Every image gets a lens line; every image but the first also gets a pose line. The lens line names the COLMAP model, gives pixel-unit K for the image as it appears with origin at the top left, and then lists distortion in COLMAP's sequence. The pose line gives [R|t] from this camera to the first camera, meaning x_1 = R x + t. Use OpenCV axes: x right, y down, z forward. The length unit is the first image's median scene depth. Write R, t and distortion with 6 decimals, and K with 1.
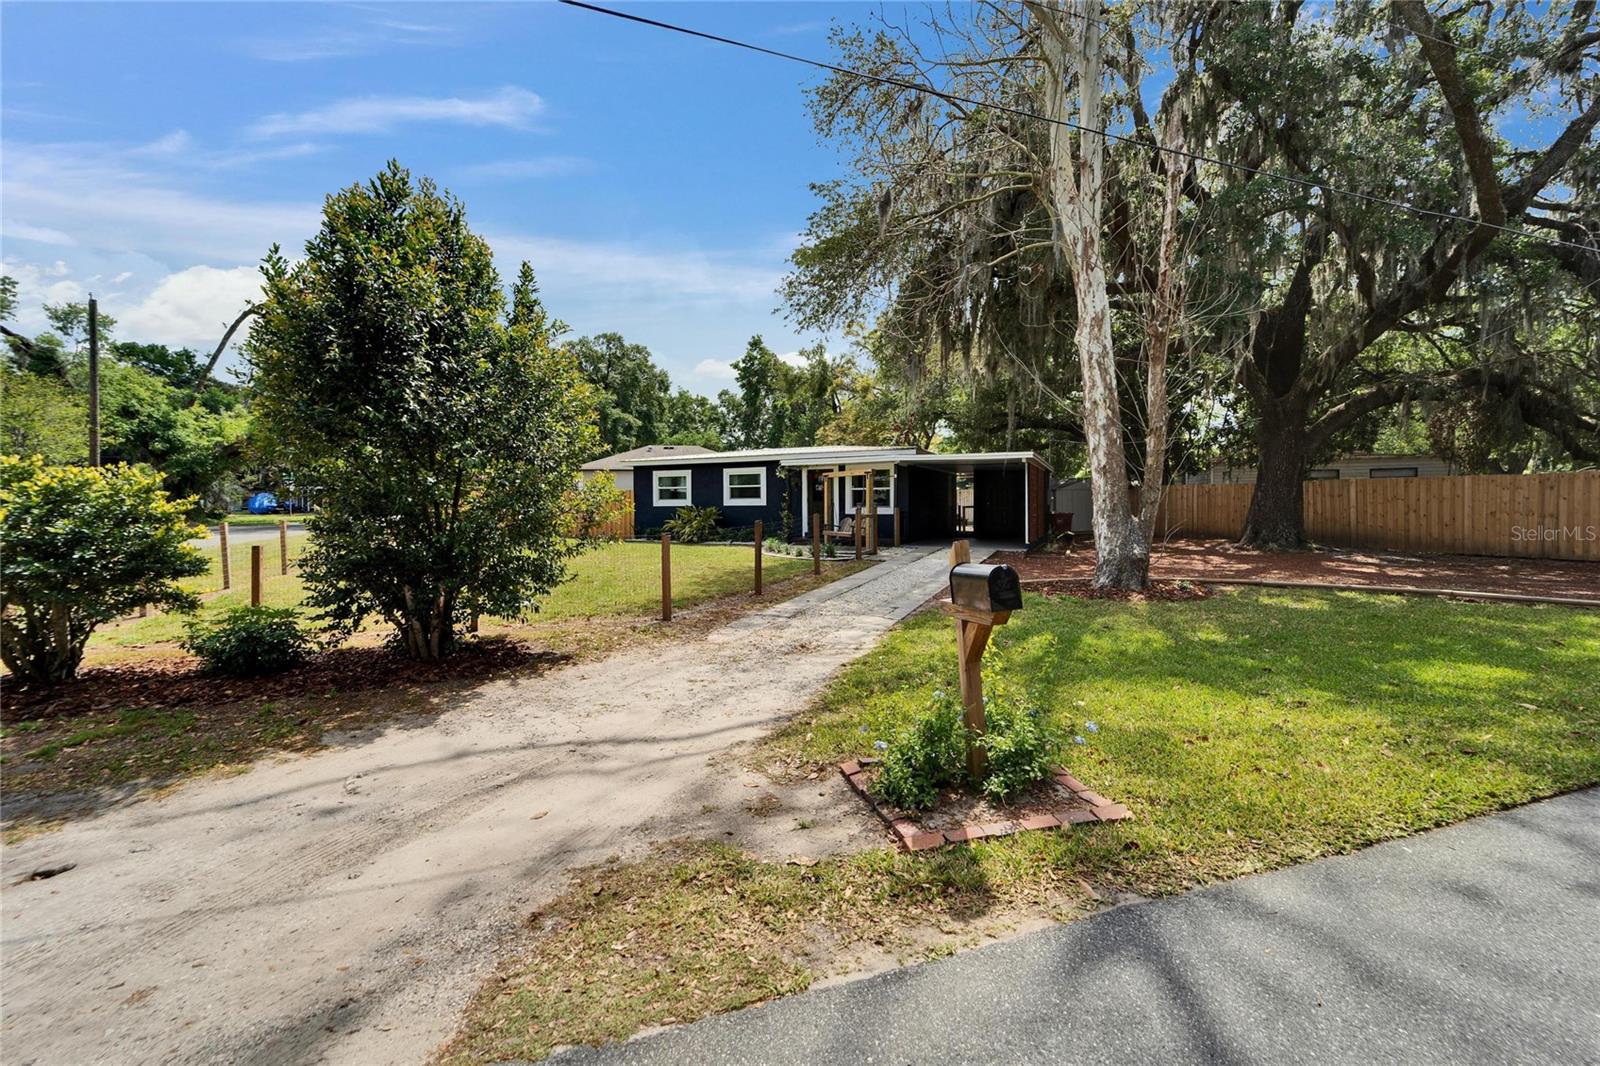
lens RADIAL K [[658.7, 0, 788.1], [0, 658.7, 504.7], [0, 0, 1]] dist [0.001265, -0.000034]
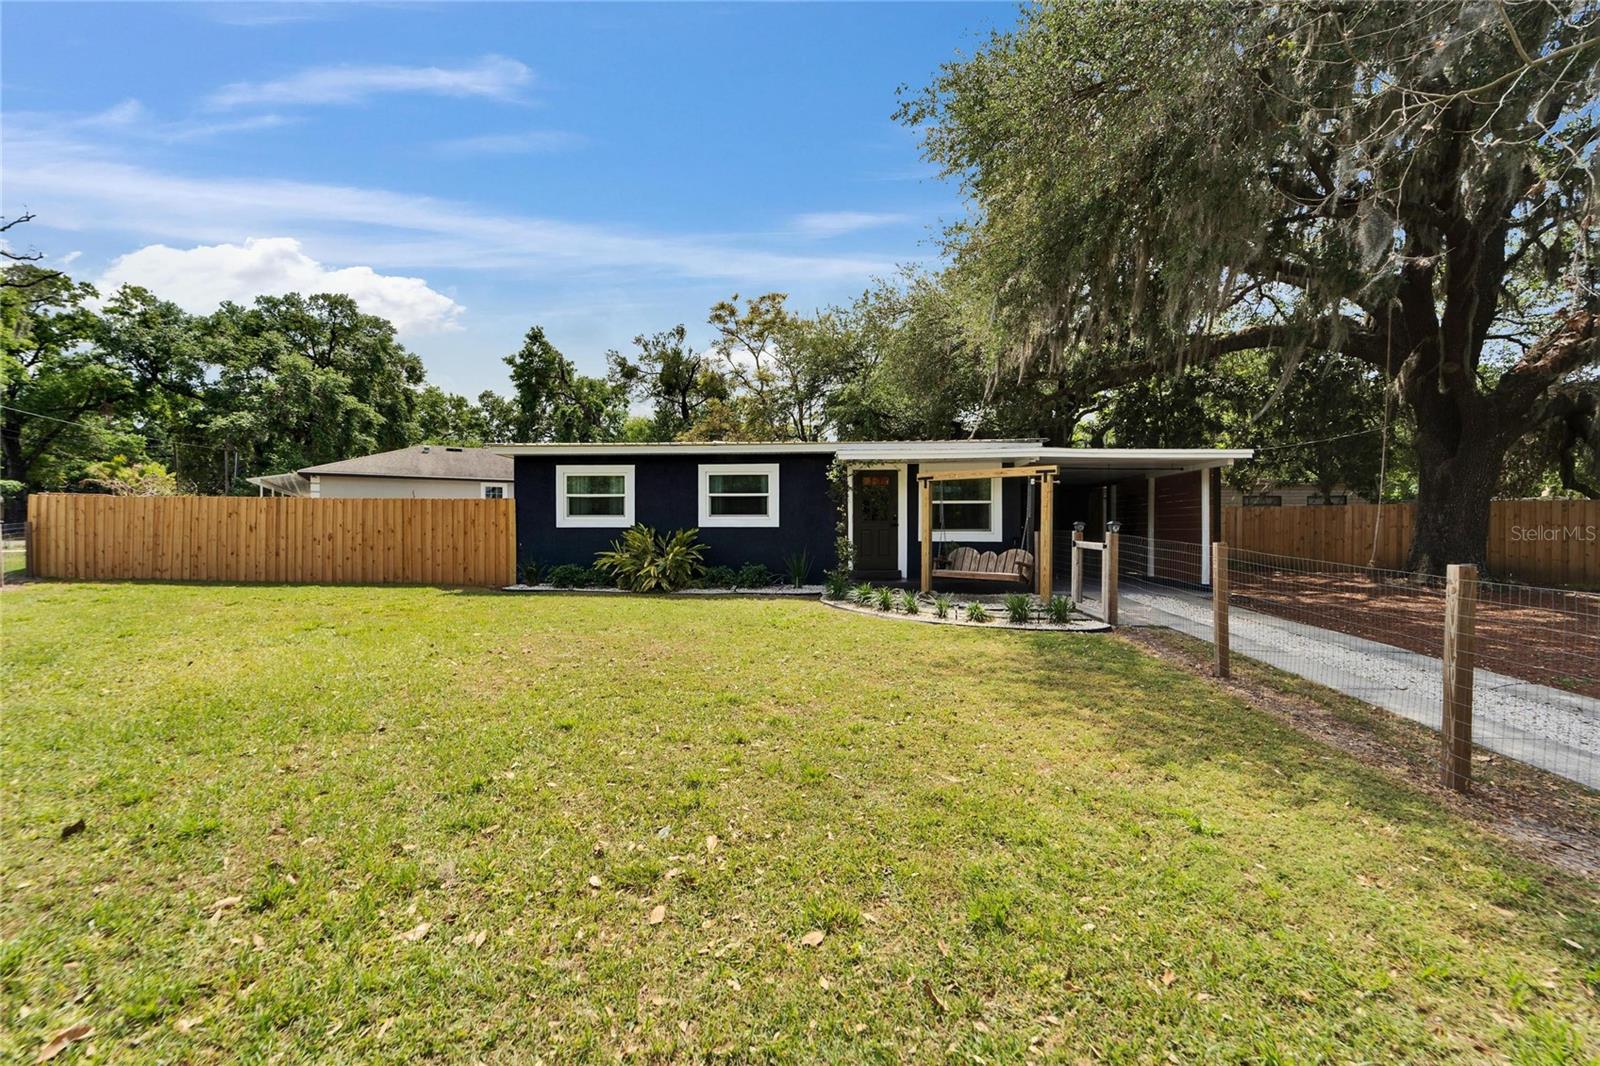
lens RADIAL K [[644.2, 0, 794.4], [0, 644.2, 536.4], [0, 0, 1]] dist [0.001888, -0.000166]
pose [[0.921953, 0.001889, 0.387298, -0.079169], [-0.005565, 0.999949, 0.008372, 0.001557], [-0.387263, -0.009874, 0.921917, 0.139758]]
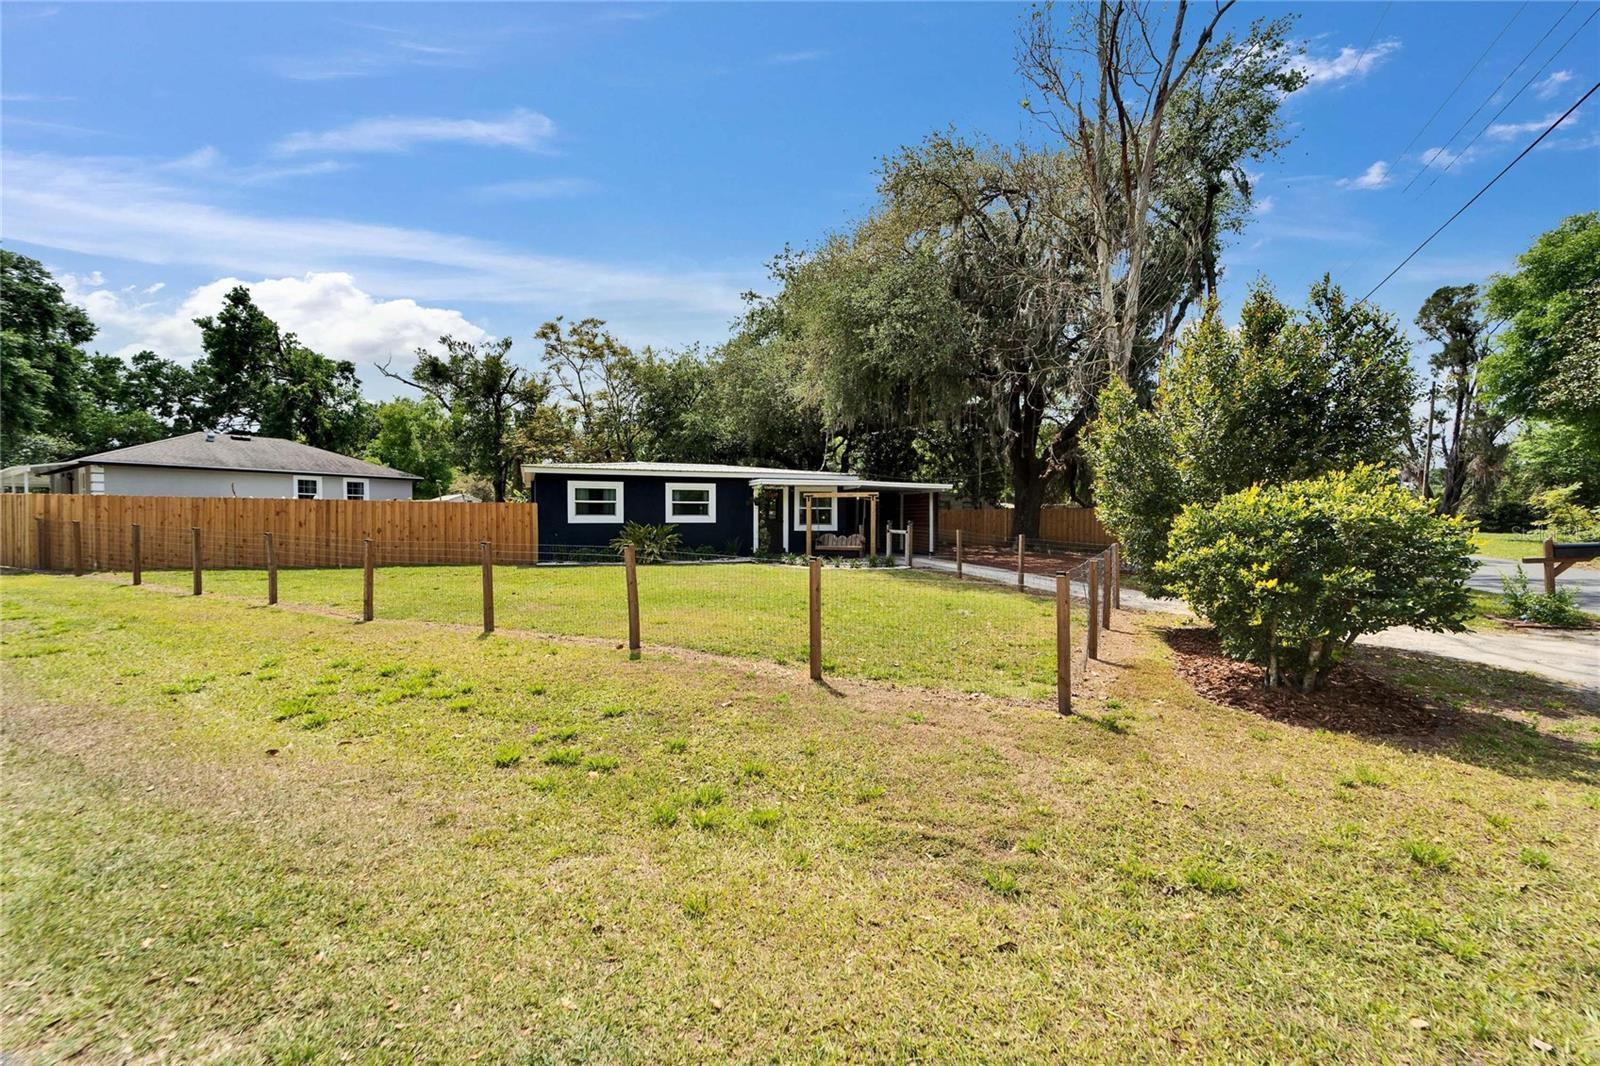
lens RADIAL K [[642.1, 0, 795.3], [0, 642.1, 535.6], [0, 0, 1]] dist [0.000229, -0.000278]
pose [[0.669086, -0.011215, 0.743100, -0.211507], [-0.004348, 0.999810, 0.019004, 0.000551], [-0.743172, -0.015947, 0.668910, 0.083190]]
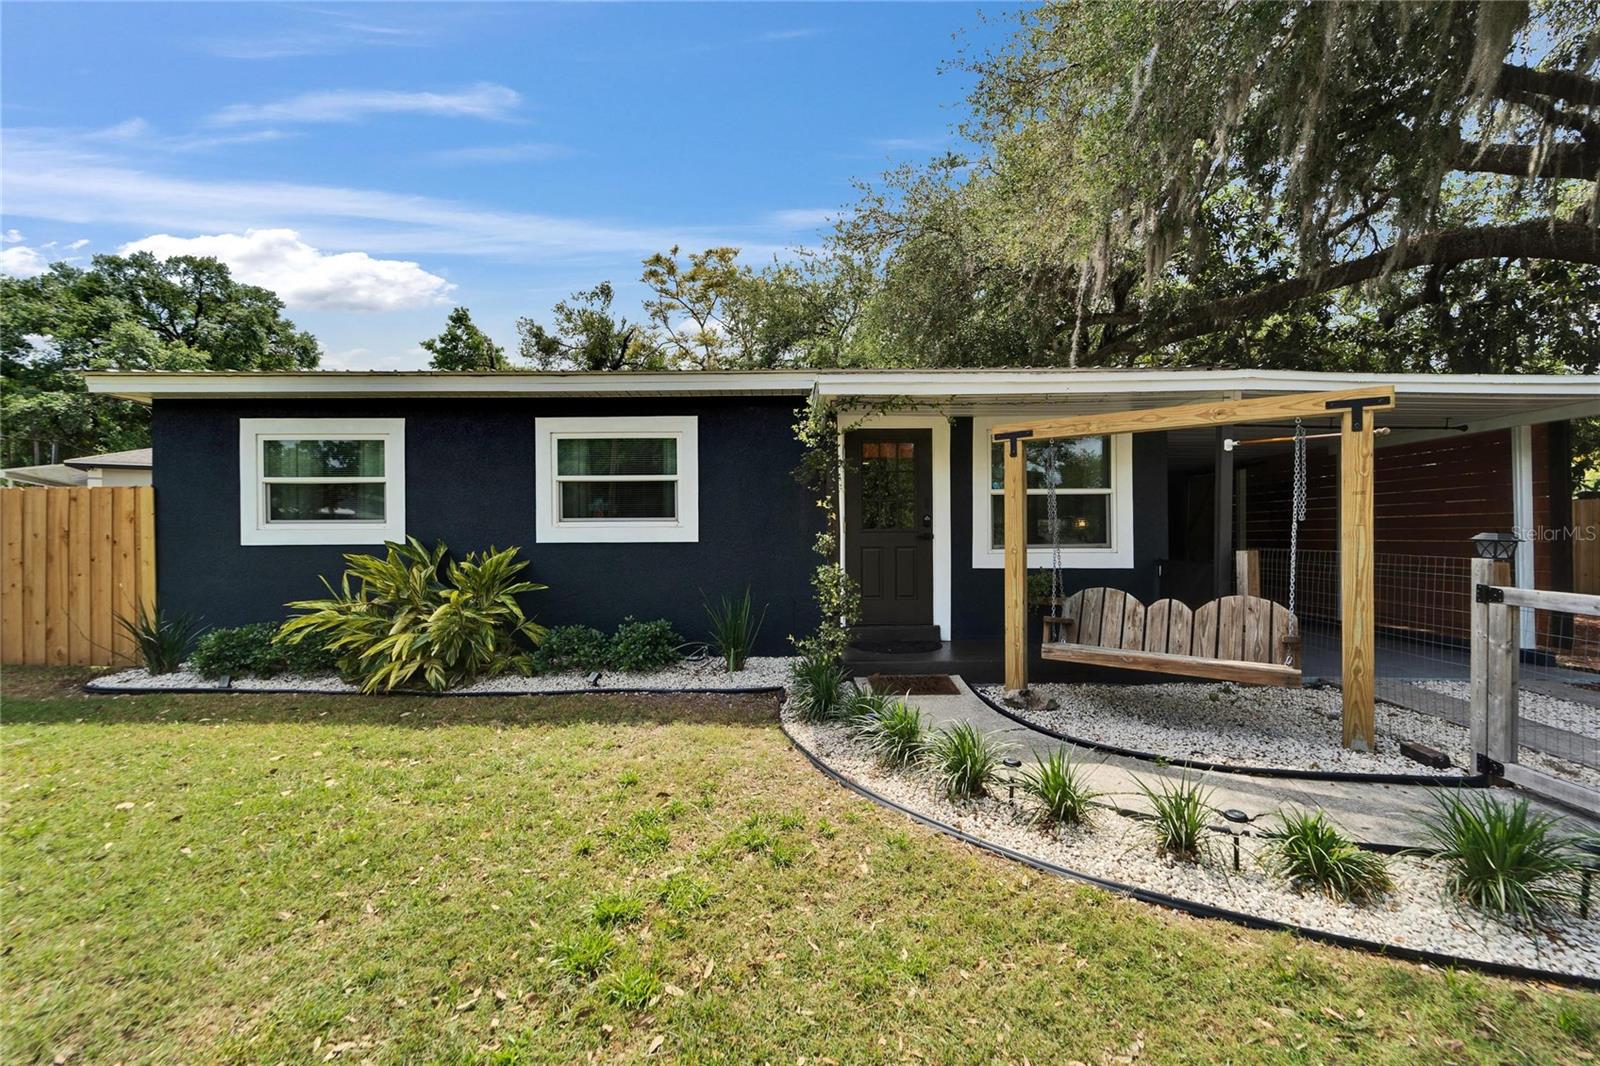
lens RADIAL K [[642.1, 0, 795.3], [0, 642.1, 535.6], [0, 0, 1]] dist [0.000229, -0.000278]
pose [[0.896294, -0.000260, 0.443460, -0.039535], [-0.000328, 0.999999, 0.001250, -0.000684], [-0.443459, -0.001265, 0.896294, 0.224135]]
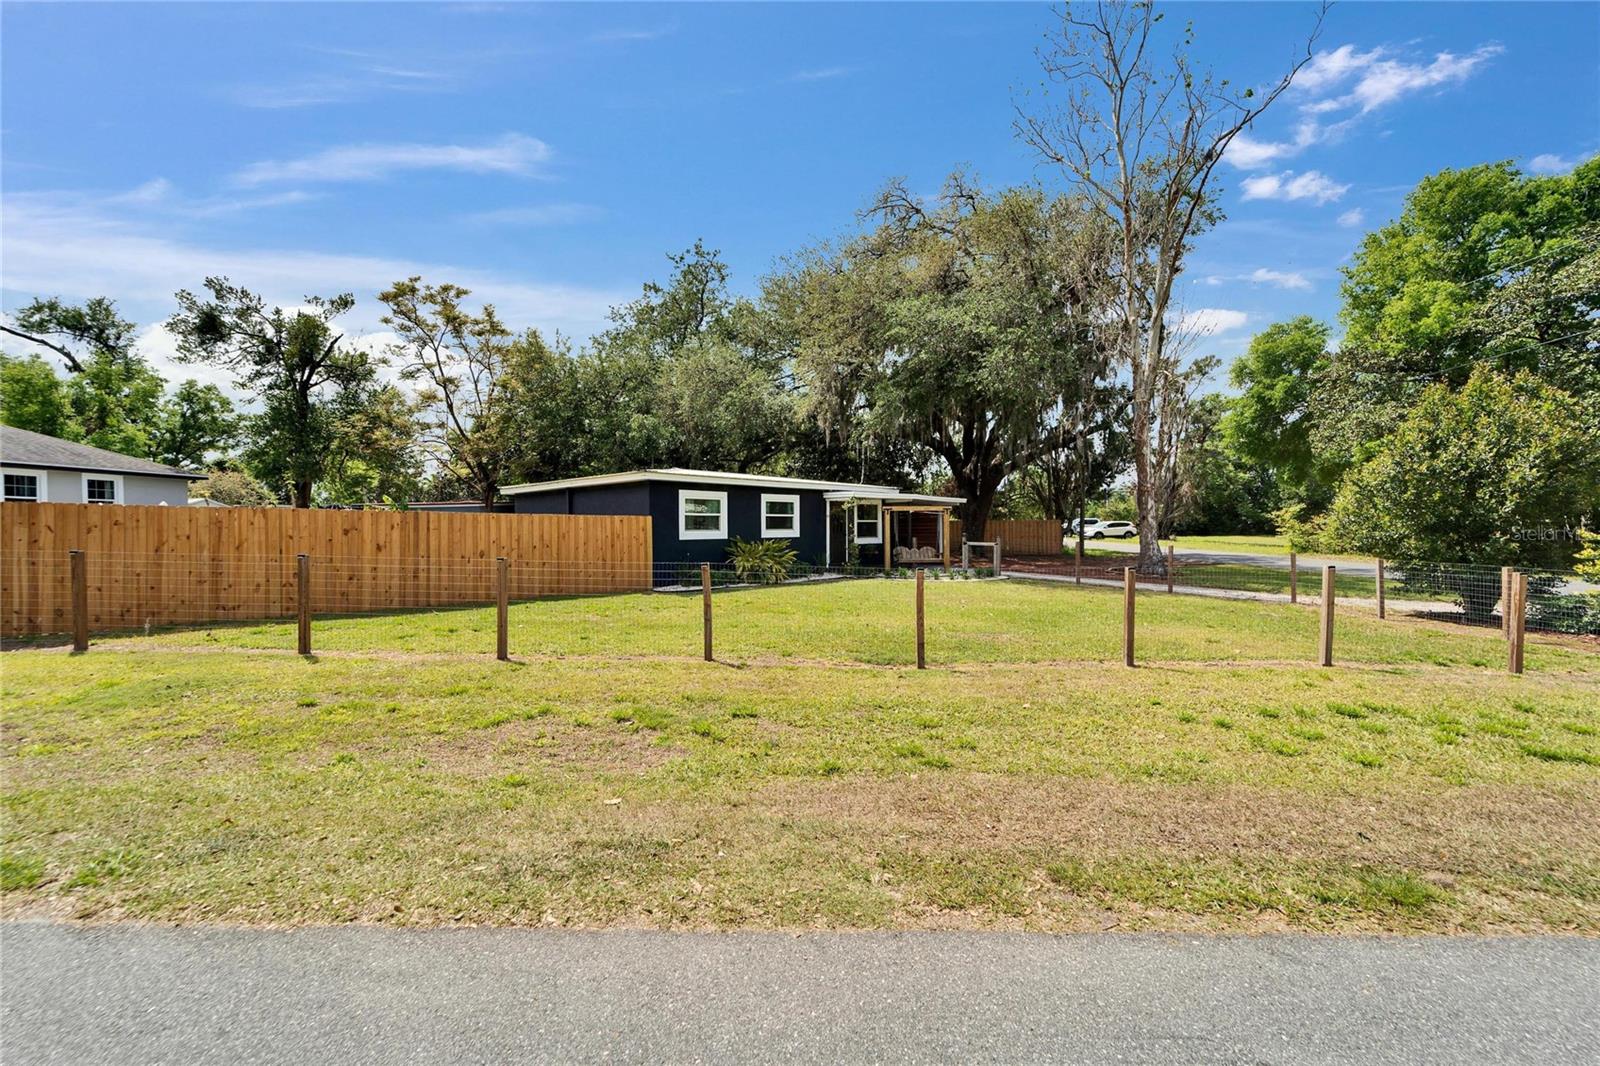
lens RADIAL K [[644.2, 0, 794.4], [0, 644.2, 536.4], [0, 0, 1]] dist [0.001888, -0.000166]
pose [[0.292652, -0.008350, 0.956183, -0.284836], [0.003860, 0.999964, 0.007551, -0.002024], [-0.956211, 0.001481, 0.292673, 0.233360]]
